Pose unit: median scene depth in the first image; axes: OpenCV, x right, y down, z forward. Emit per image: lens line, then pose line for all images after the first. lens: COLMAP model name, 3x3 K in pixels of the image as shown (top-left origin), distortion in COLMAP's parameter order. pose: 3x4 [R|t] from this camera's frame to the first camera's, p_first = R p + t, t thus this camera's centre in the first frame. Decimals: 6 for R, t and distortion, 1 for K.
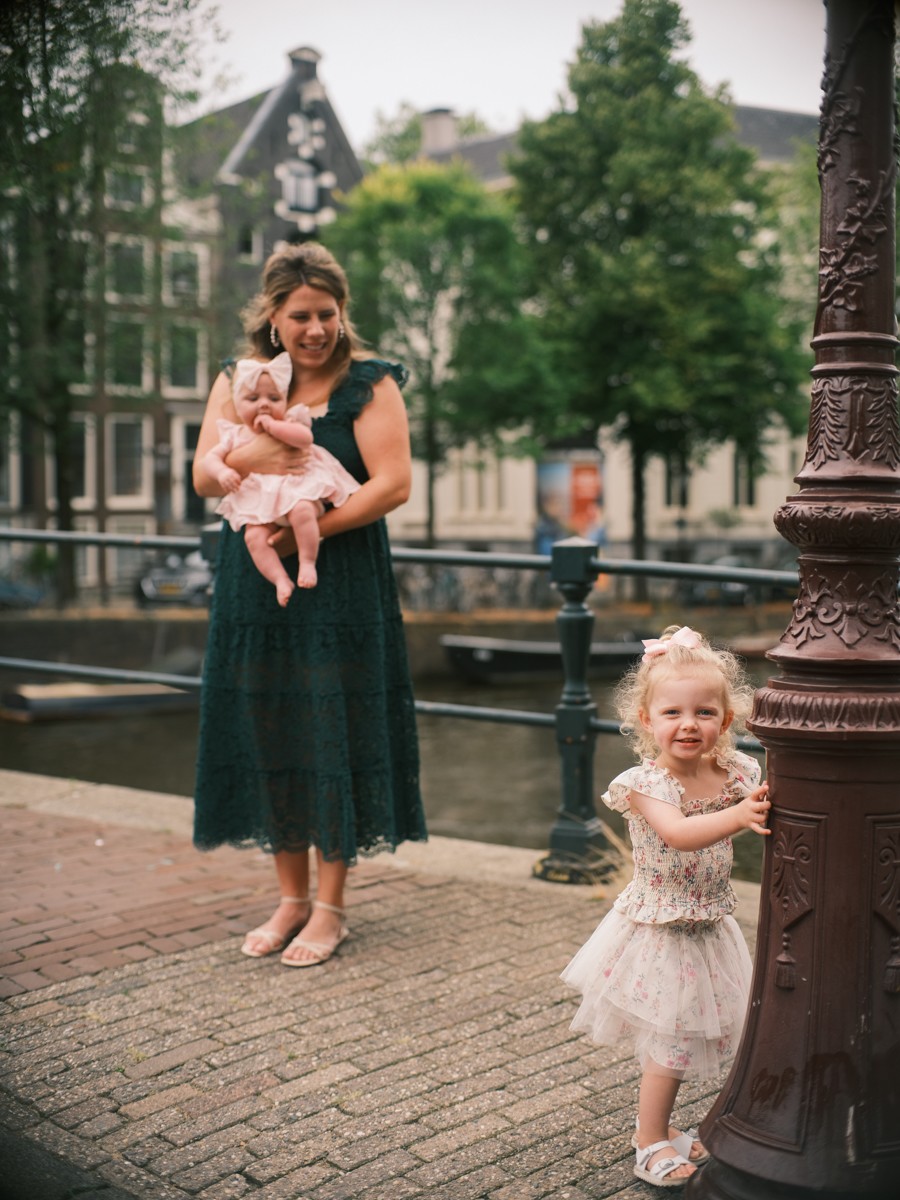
lens RADIAL K [[1635.9, 0, 447.5], [0, 1635.9, 585.2], [0, 0, 1]] dist [-0.149485, 0.093258]
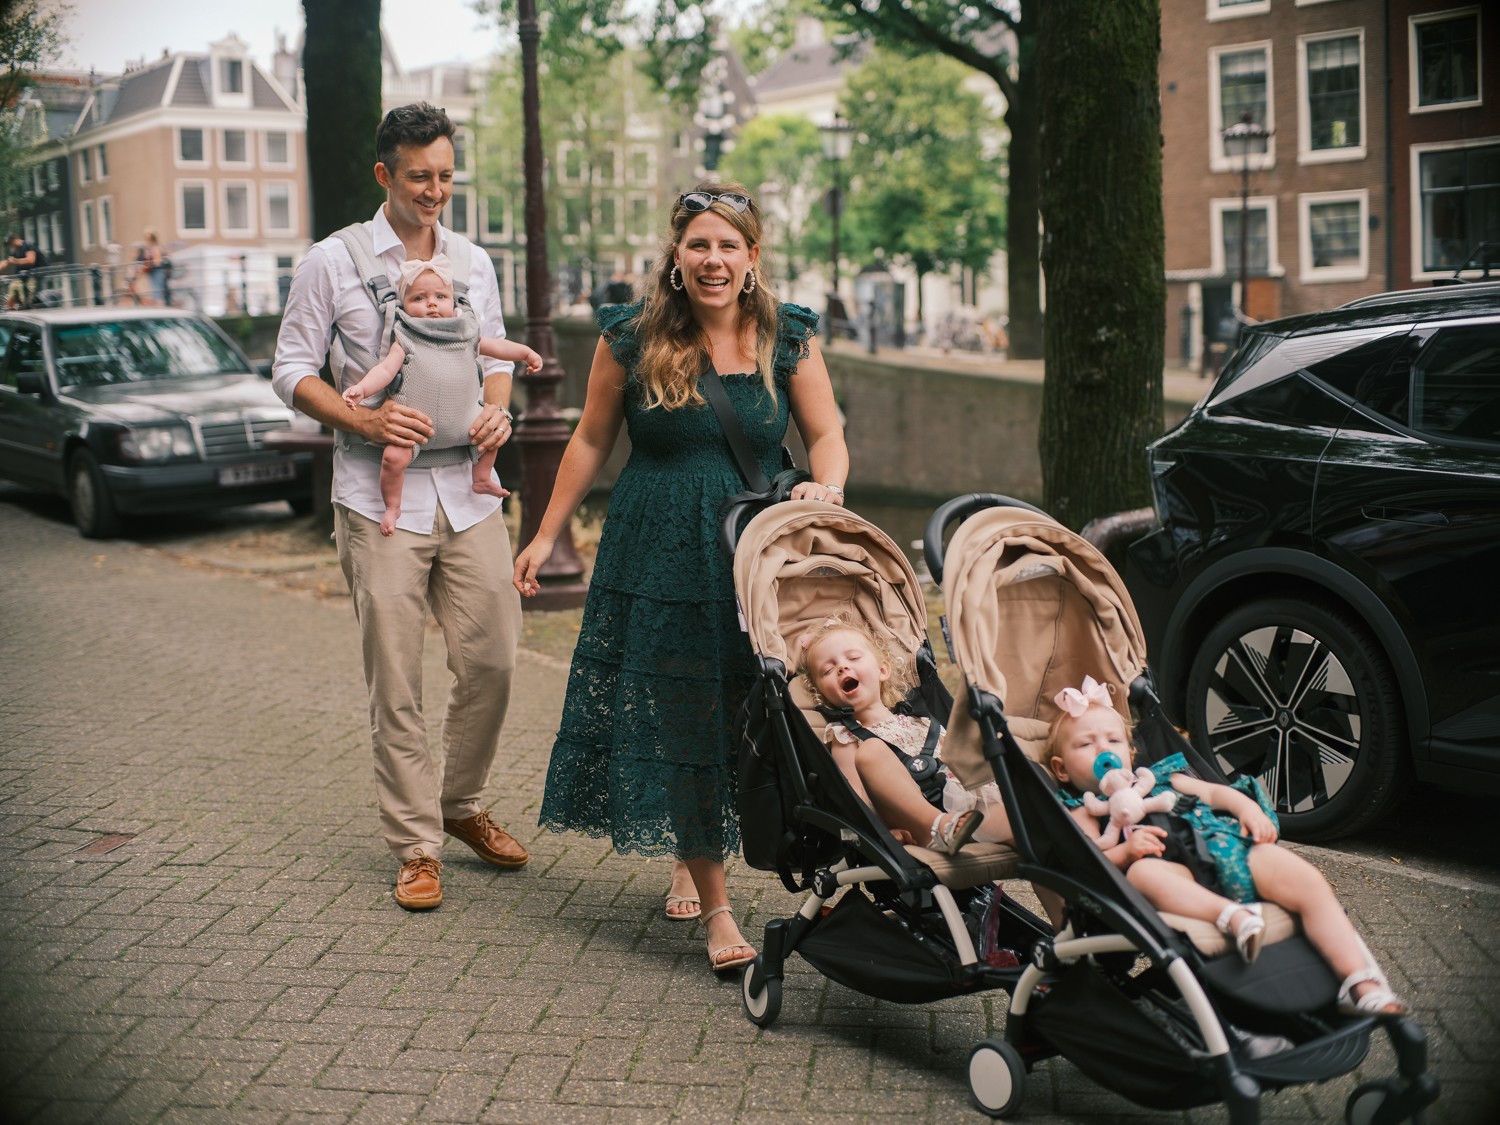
lens RADIAL K [[2044.9, 0, 750.0], [0, 2044.9, 562.5], [0, 0, 1]] dist [-0.149485, 0.093258]
pose [[0.998531, -0.008329, -0.053547, 0.057247], [0.011643, 0.998016, 0.061881, 0.089190], [0.052925, -0.062414, 0.996646, -1.187304]]
